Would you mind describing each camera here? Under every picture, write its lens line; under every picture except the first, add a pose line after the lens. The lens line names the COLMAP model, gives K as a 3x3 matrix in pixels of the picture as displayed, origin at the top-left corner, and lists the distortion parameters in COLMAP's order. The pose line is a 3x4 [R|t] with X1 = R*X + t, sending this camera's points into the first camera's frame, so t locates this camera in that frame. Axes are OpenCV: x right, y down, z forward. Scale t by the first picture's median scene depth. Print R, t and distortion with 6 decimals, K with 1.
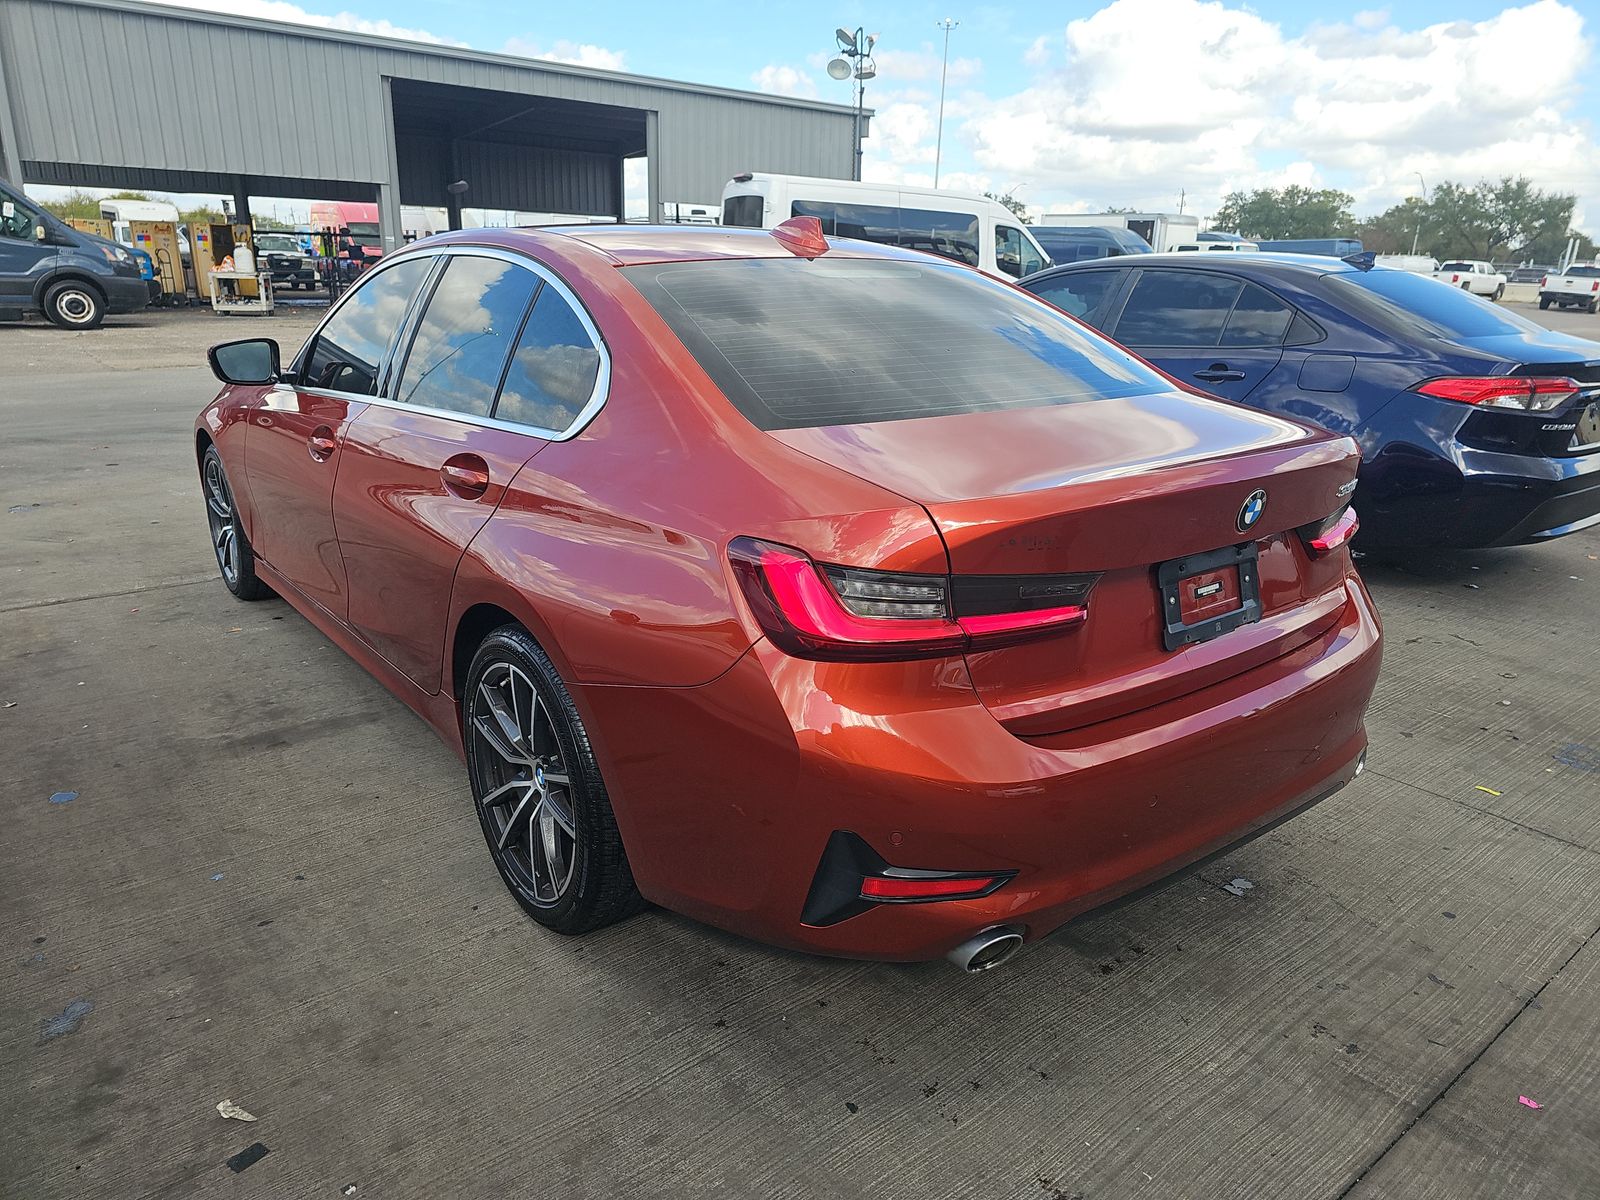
lens RADIAL K [[1054.0, 0, 800.0], [0, 1054.0, 600.0], [0, 0, 1]] dist [0.026857, -0.015222]
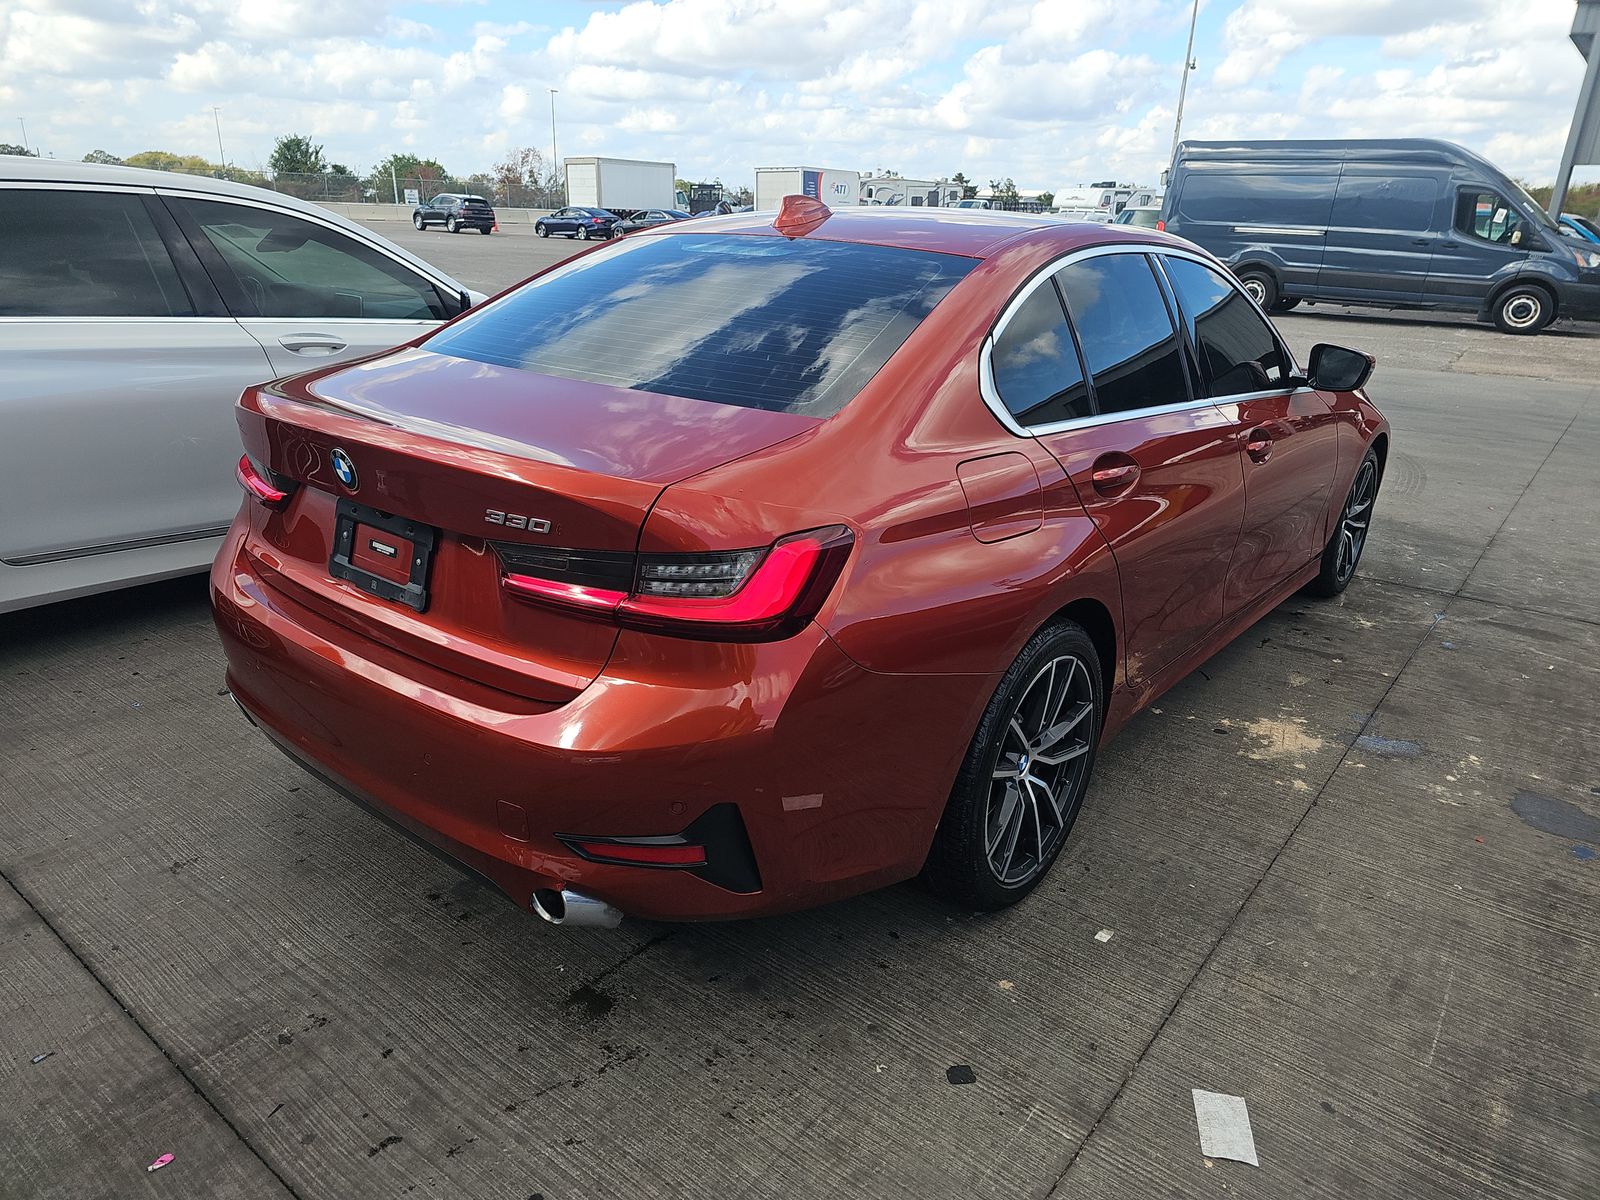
lens RADIAL K [[1047.1, 0, 800.0], [0, 1047.1, 600.0], [0, 0, 1]] dist [0.037305, -0.024536]
pose [[0.235171, 0.316166, -0.919094, 0.304090], [-0.323028, 0.917287, 0.232890, -0.070290], [0.916705, 0.242124, 0.317850, 0.224718]]
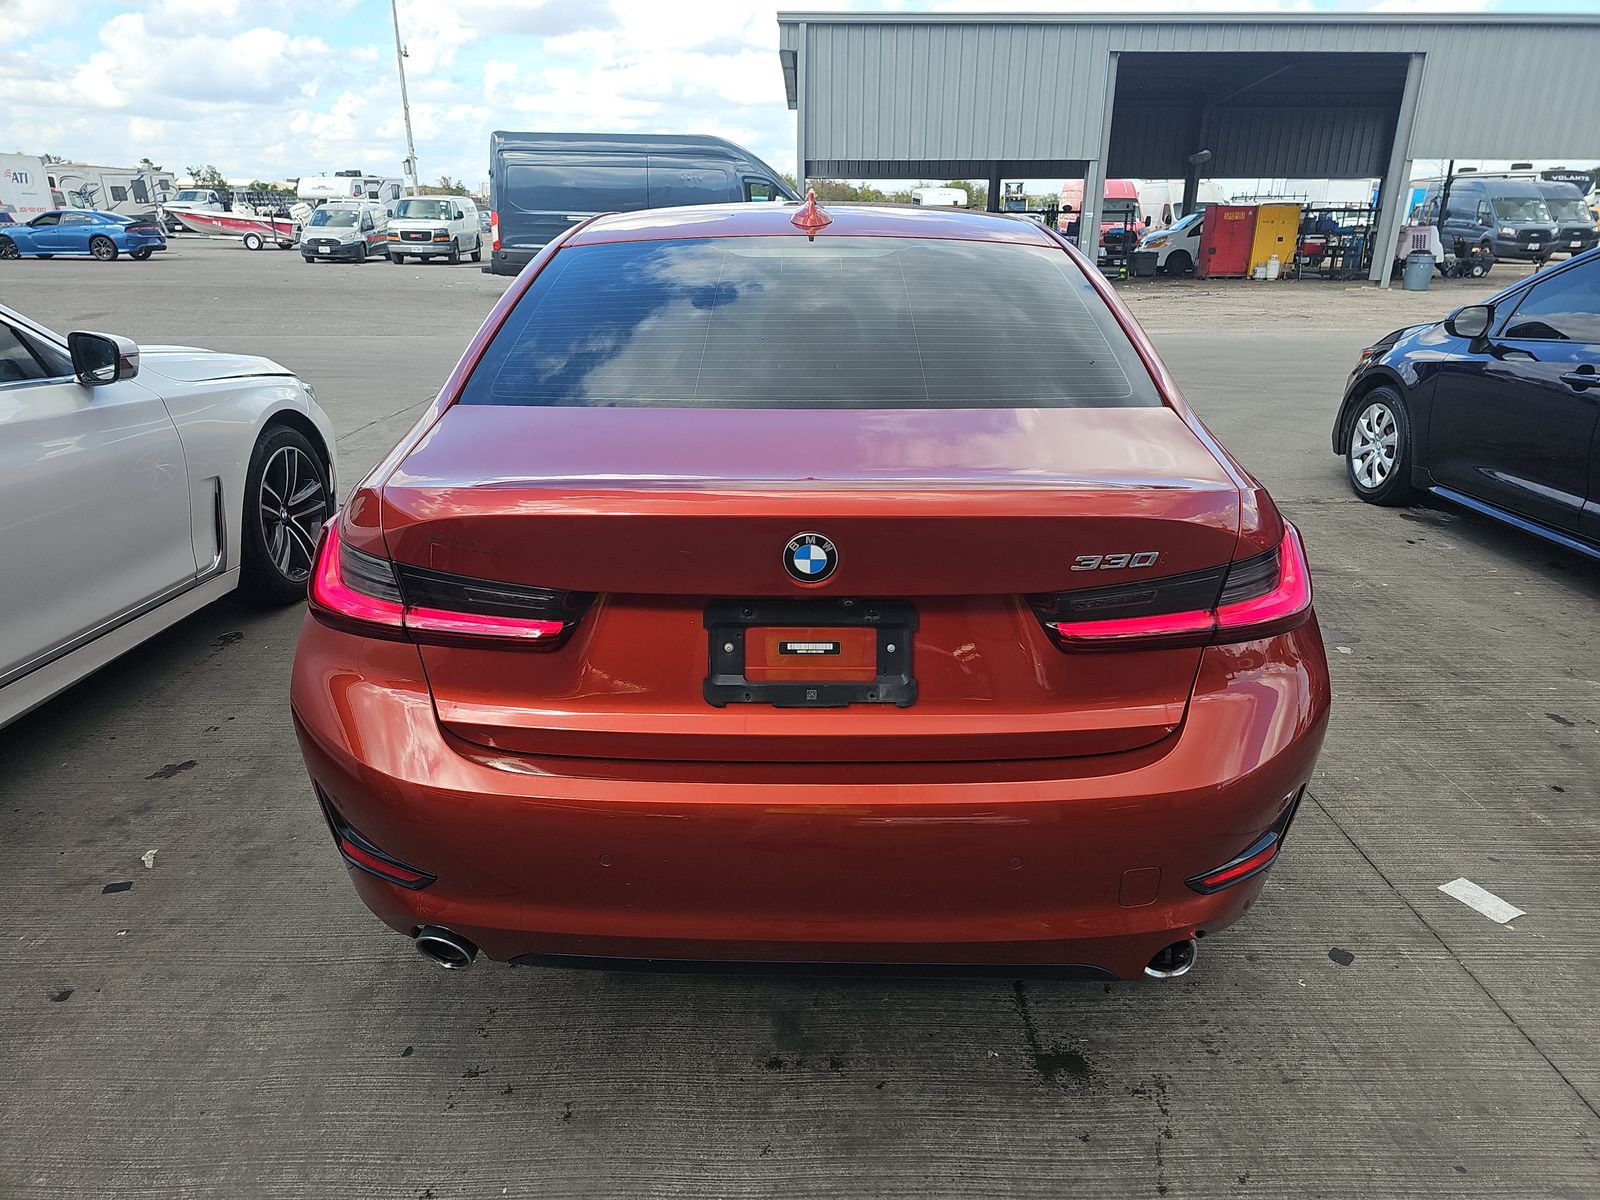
lens RADIAL K [[1047.1, 0, 800.0], [0, 1047.1, 600.0], [0, 0, 1]] dist [0.037305, -0.024536]
pose [[0.784881, 0.189109, -0.590084, 0.179922], [-0.174780, 0.981189, 0.081972, -0.023560], [0.594486, 0.038797, 0.803169, 0.074463]]
